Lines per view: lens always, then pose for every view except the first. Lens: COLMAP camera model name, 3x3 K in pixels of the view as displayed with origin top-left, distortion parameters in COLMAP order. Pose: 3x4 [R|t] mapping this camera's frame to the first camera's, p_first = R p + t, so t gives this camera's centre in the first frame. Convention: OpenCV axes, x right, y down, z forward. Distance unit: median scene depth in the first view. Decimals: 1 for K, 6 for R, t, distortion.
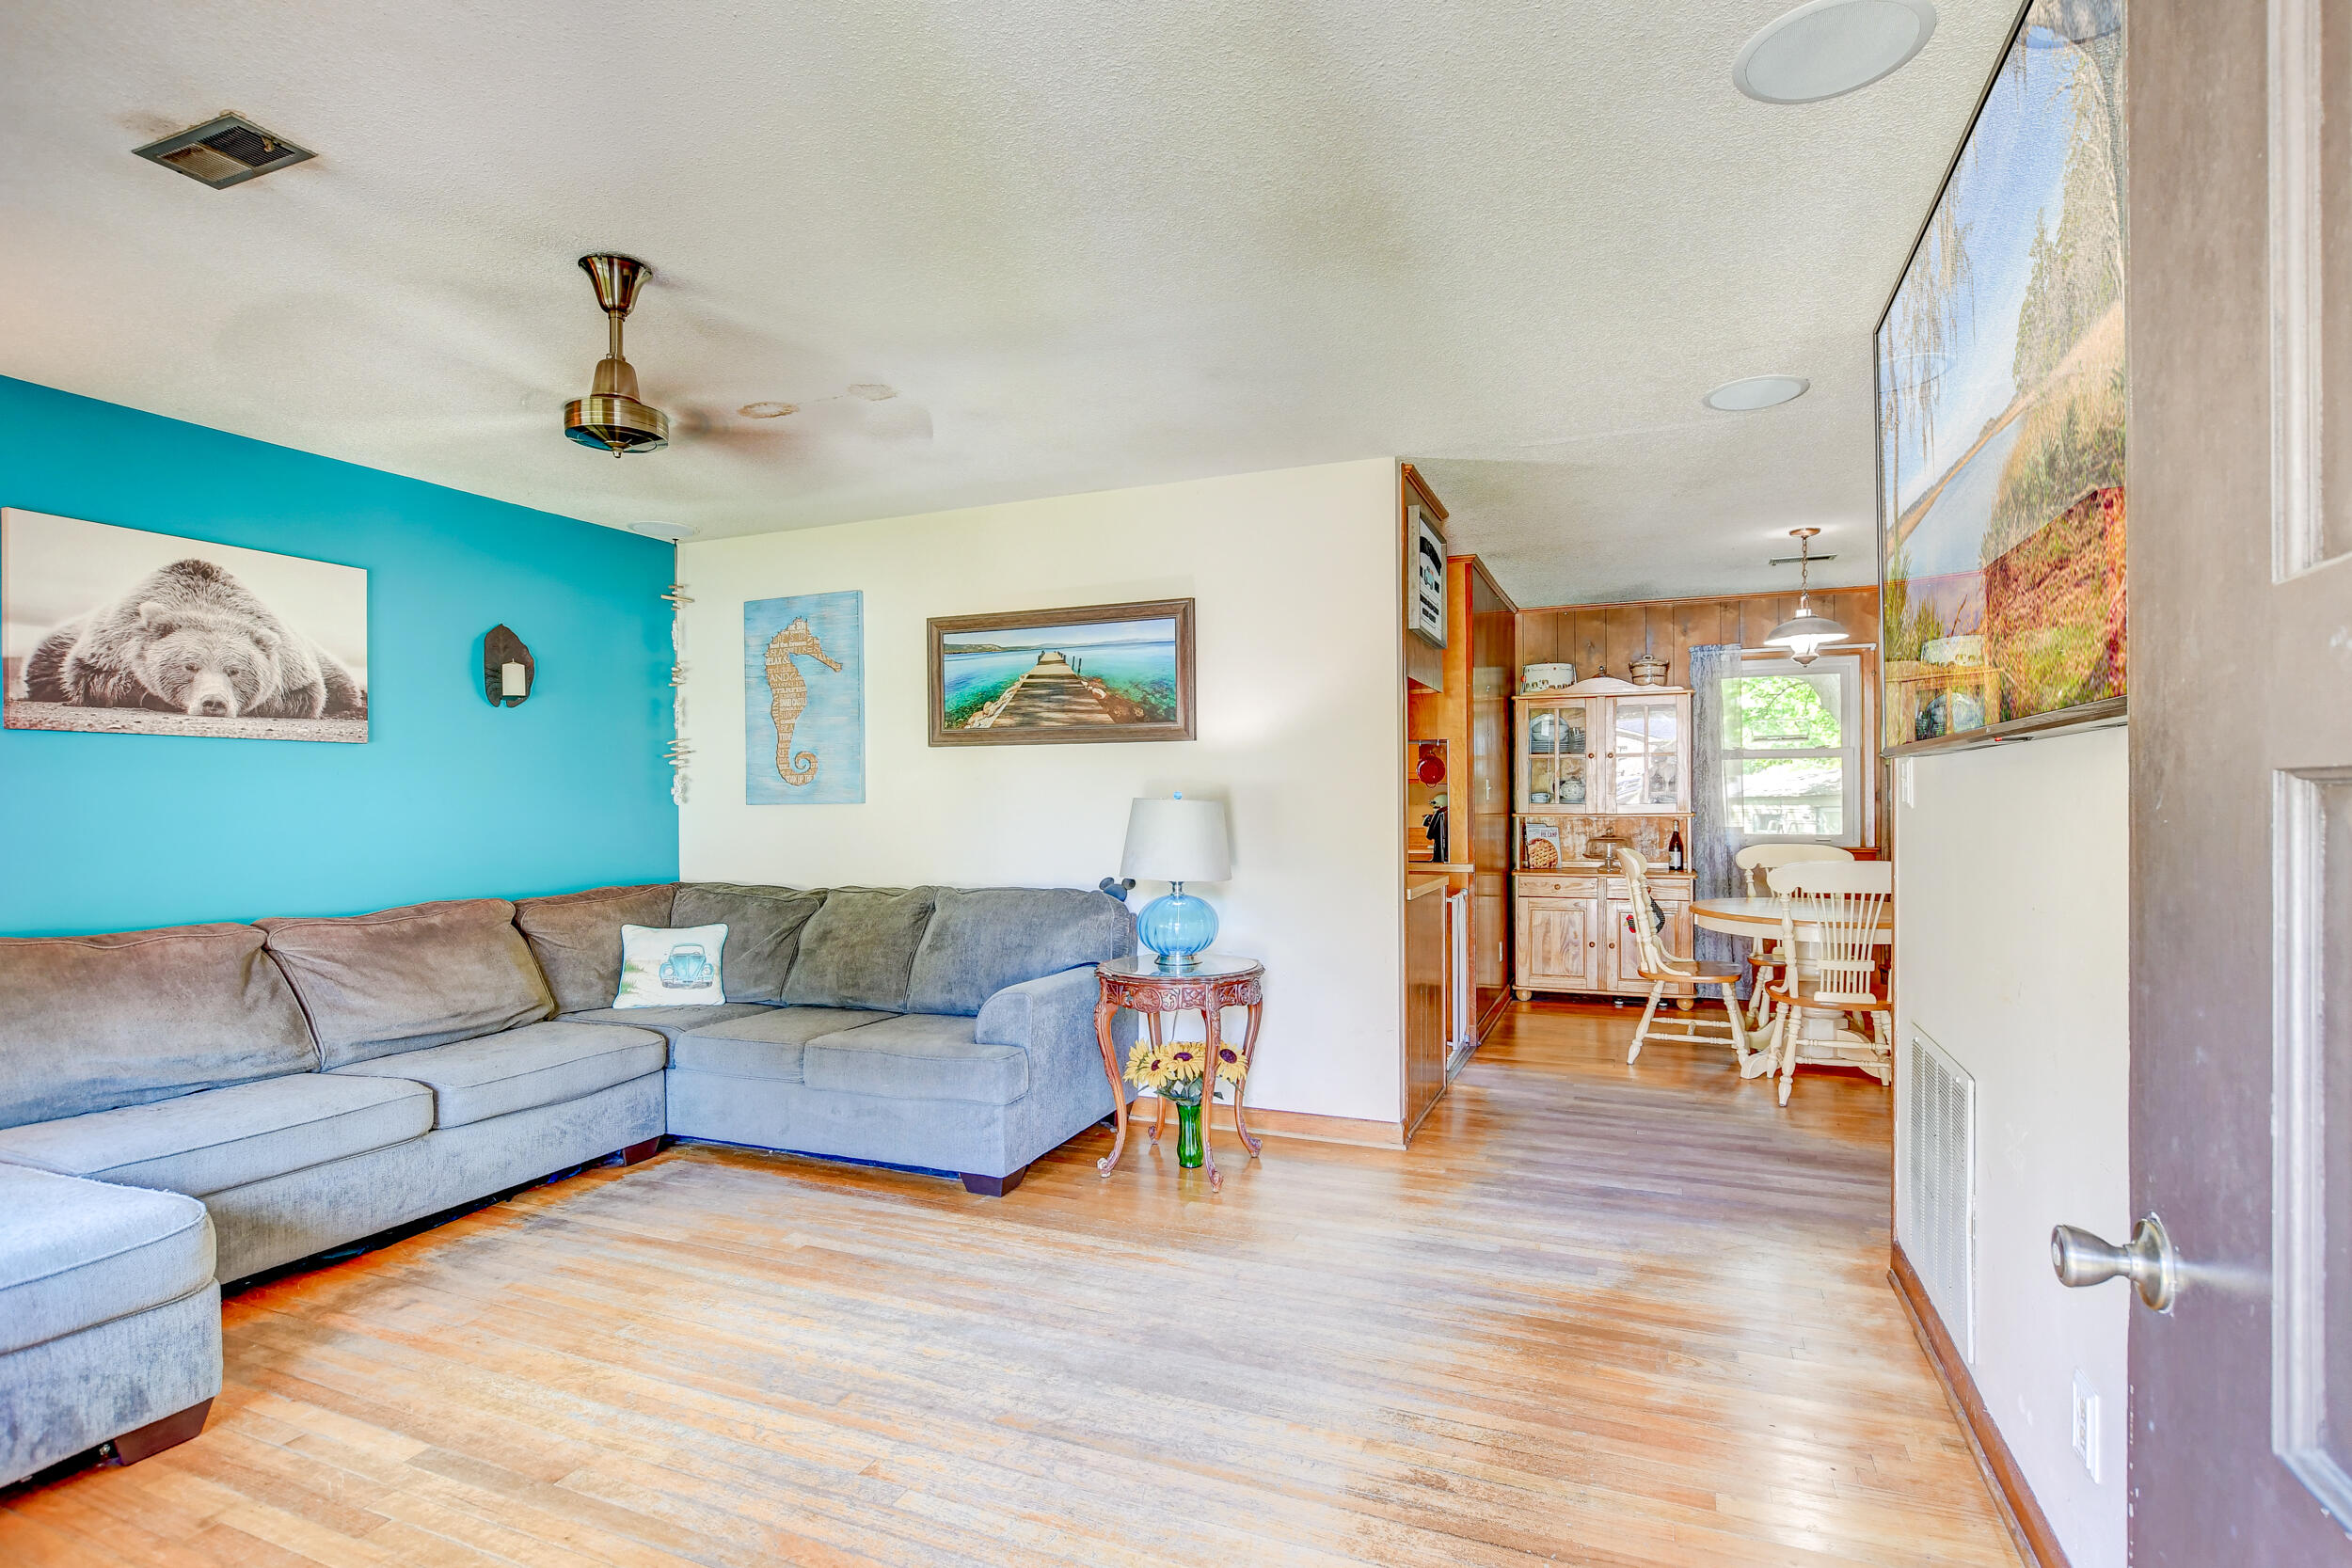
lens RADIAL K [[1061.9, 0, 1114.1], [0, 1061.9, 806.2], [0, 0, 1]] dist [-0.001234, 0.000009]
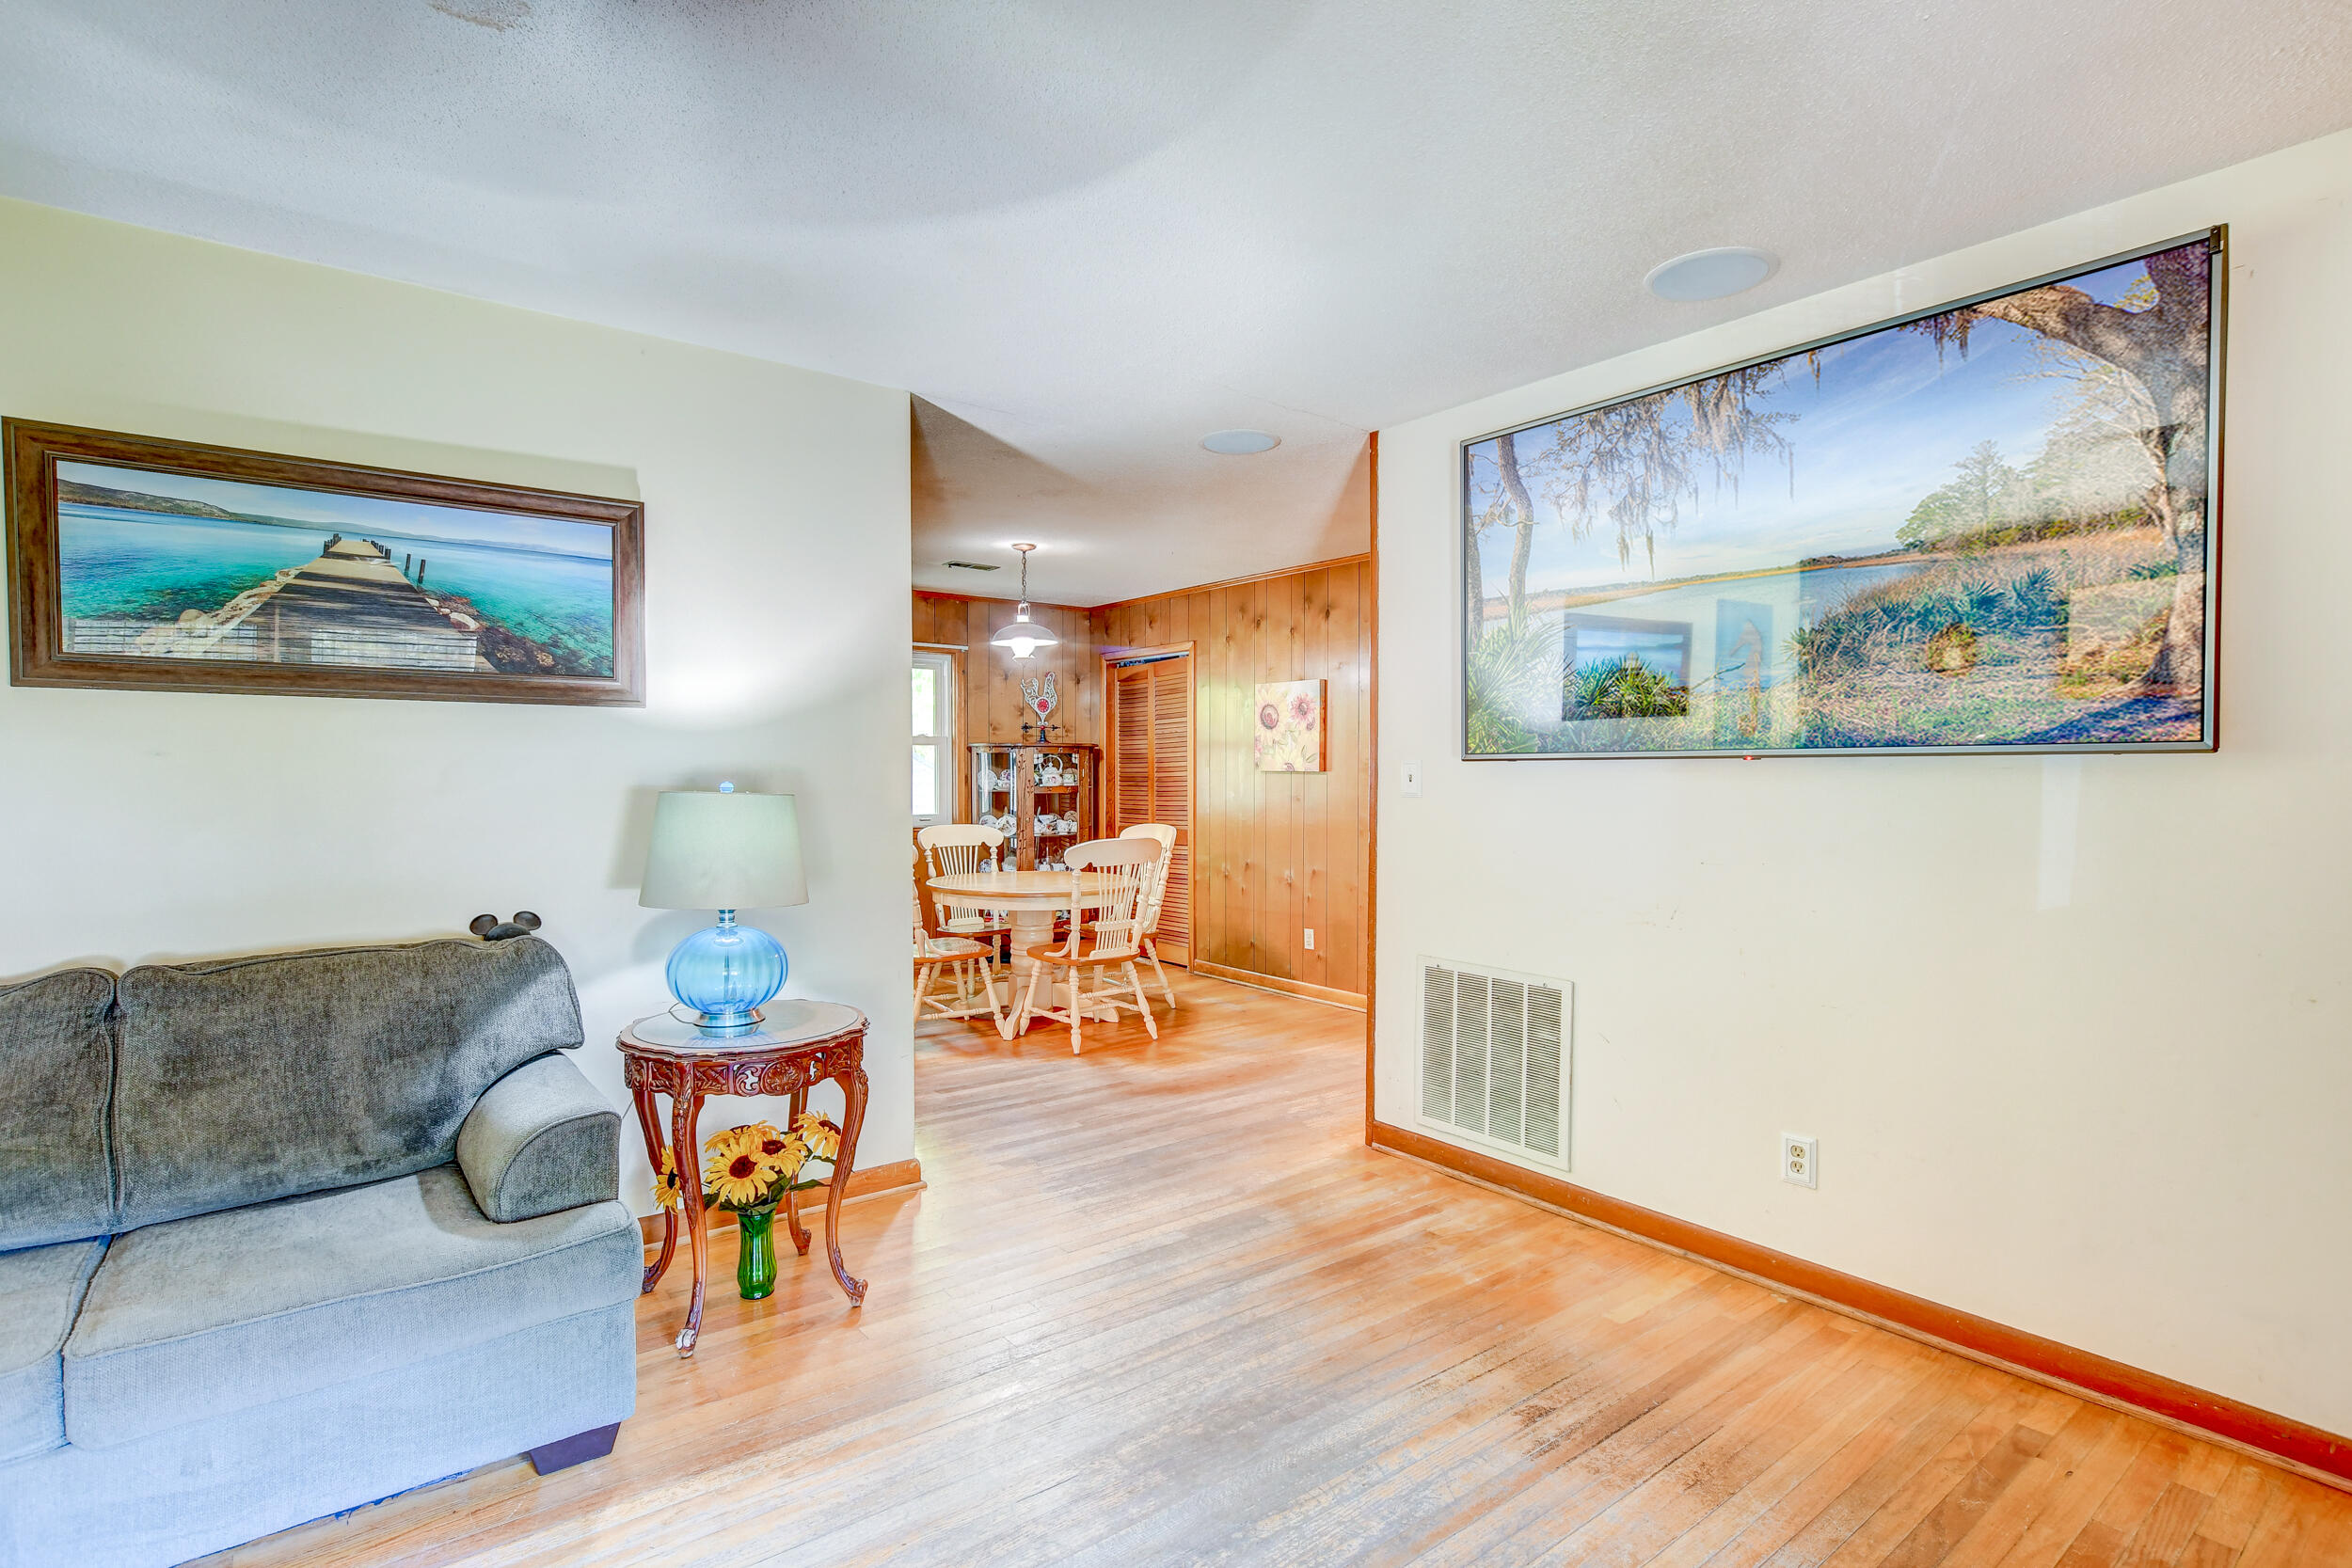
lens RADIAL K [[1175.3, 0, 1071.1], [0, 1175.3, 804.3], [0, 0, 1]] dist [0.000133, 0.000026]
pose [[0.508116, -0.019710, 0.861063, -0.508936], [0.003454, 0.999777, 0.020847, -0.014590], [-0.861282, -0.007618, 0.508070, 0.407340]]
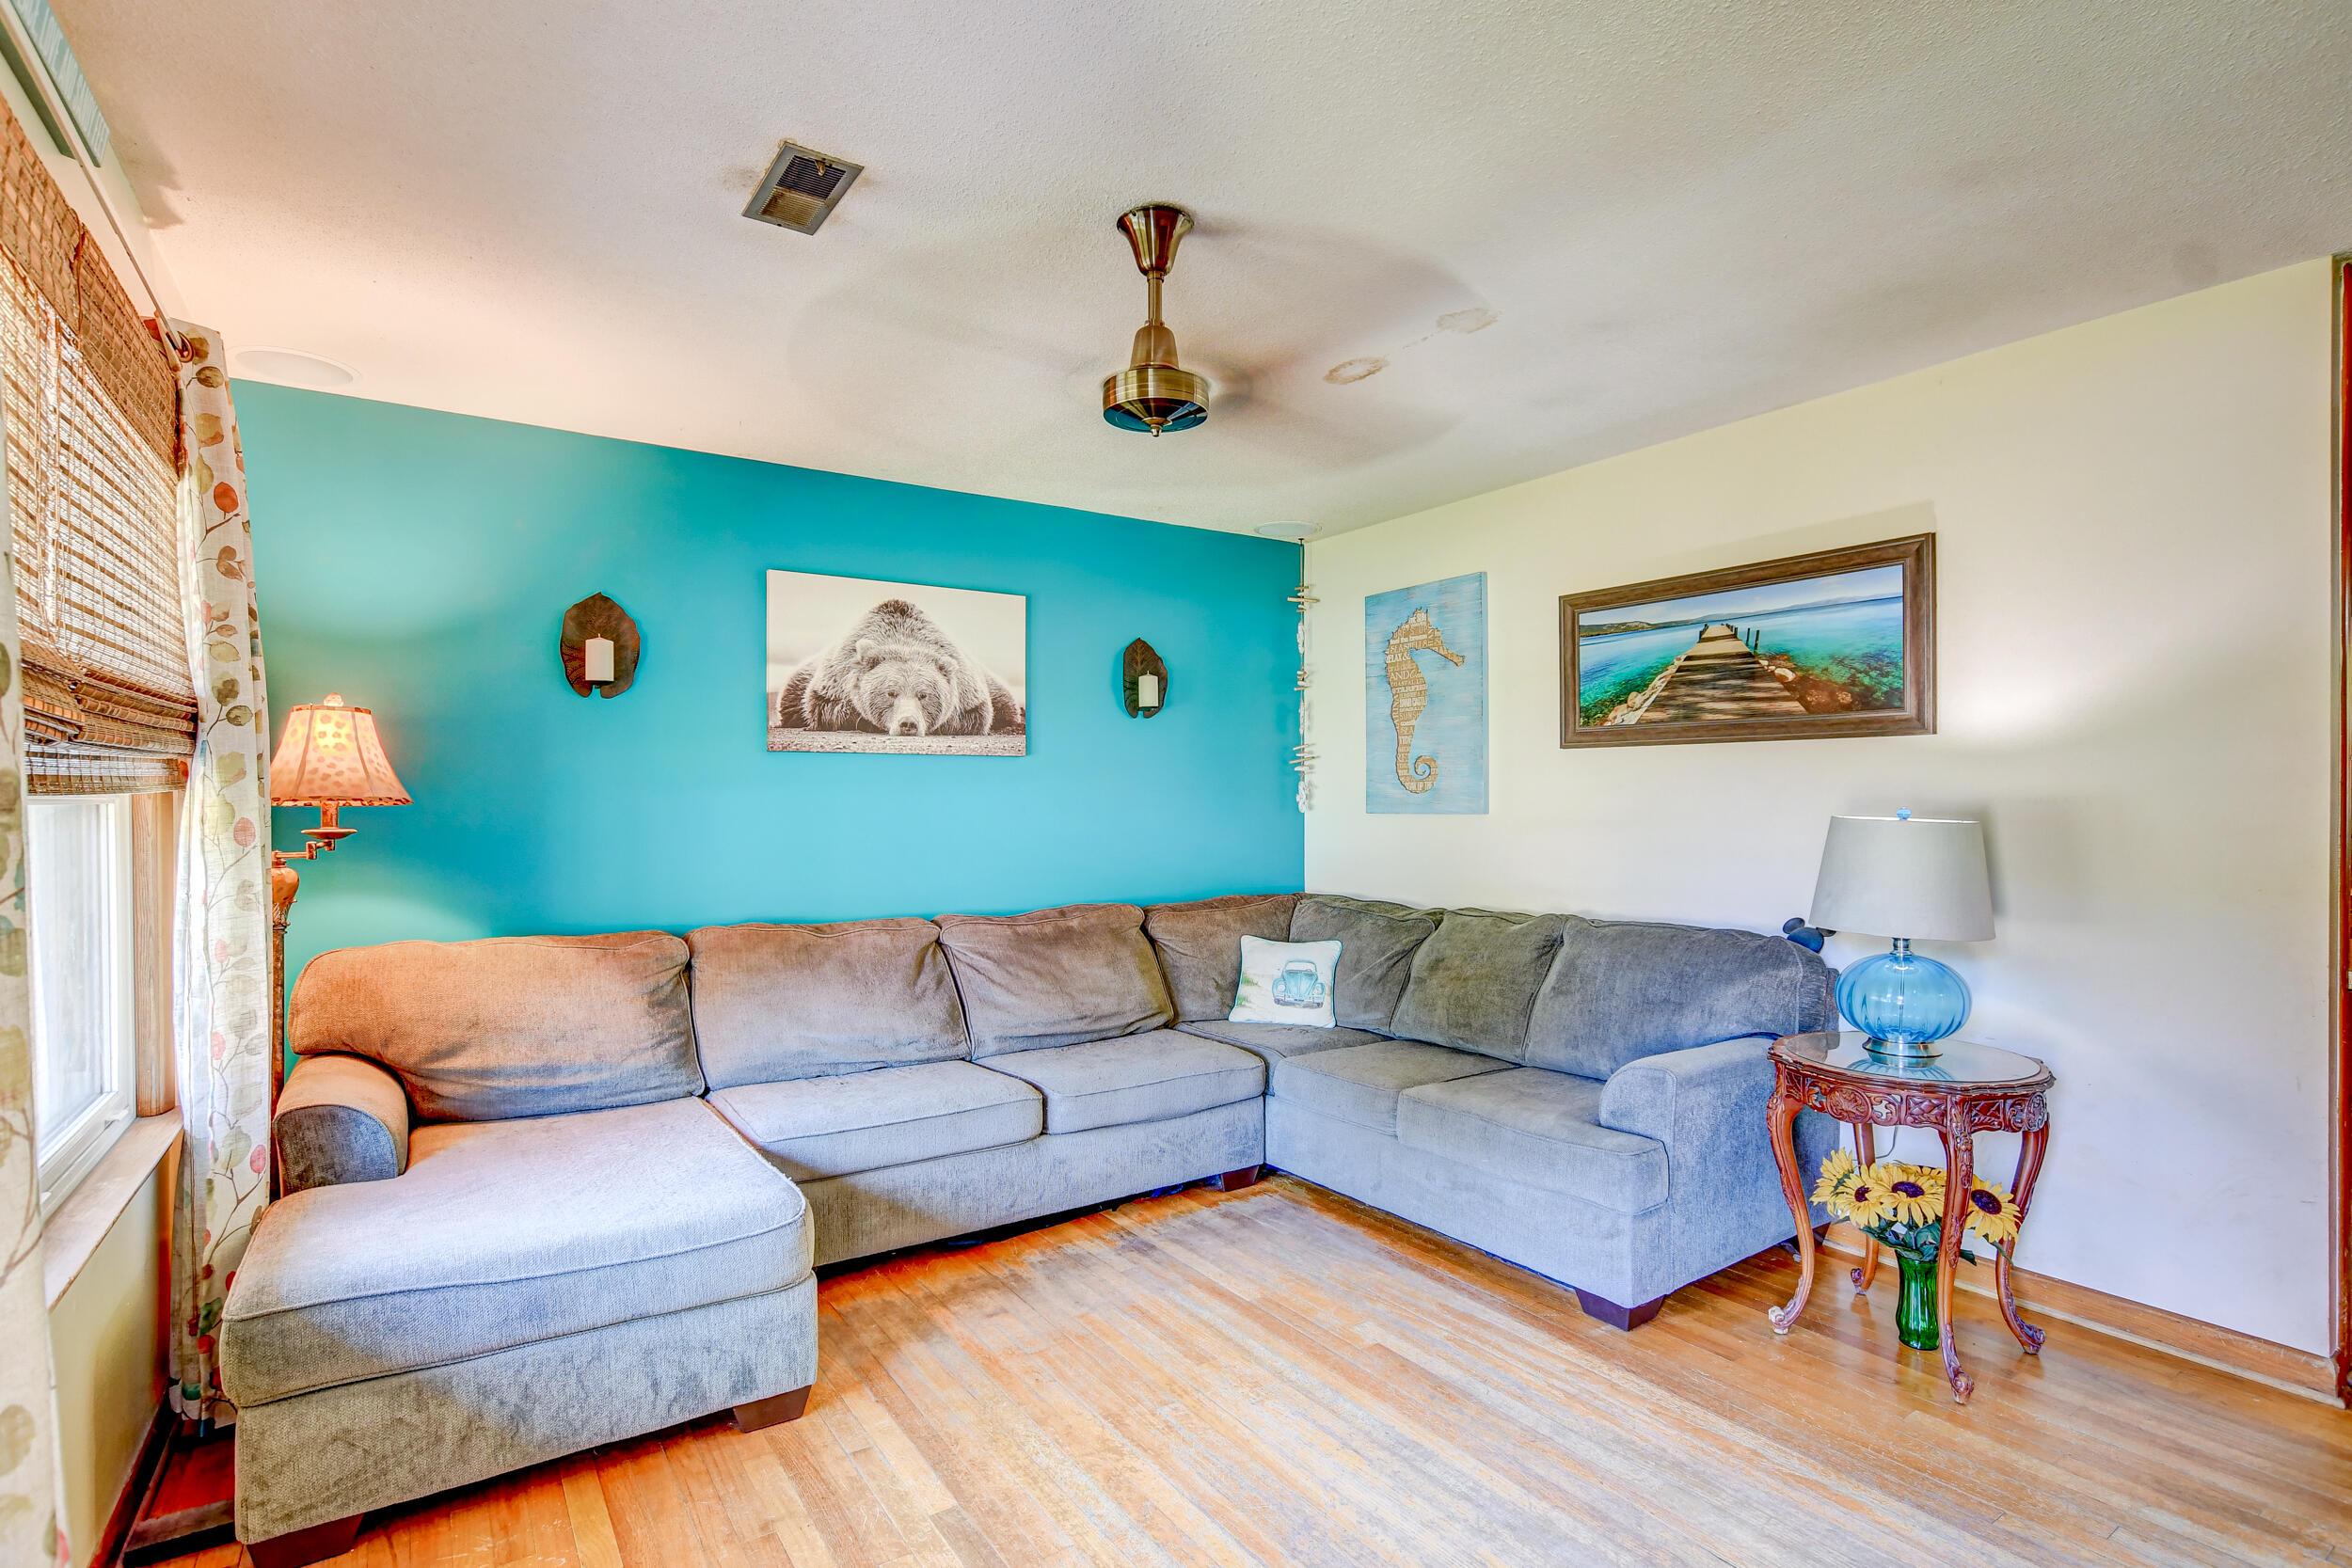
lens RADIAL K [[1063.5, 0, 1232.0], [0, 1063.5, 809.1], [0, 0, 1]] dist [-0.011379, 0.000574]
pose [[0.870975, 0.008394, -0.491256, 0.017481], [-0.005746, 0.999960, 0.006899, -0.015673], [0.491294, -0.003186, 0.870988, 0.175230]]
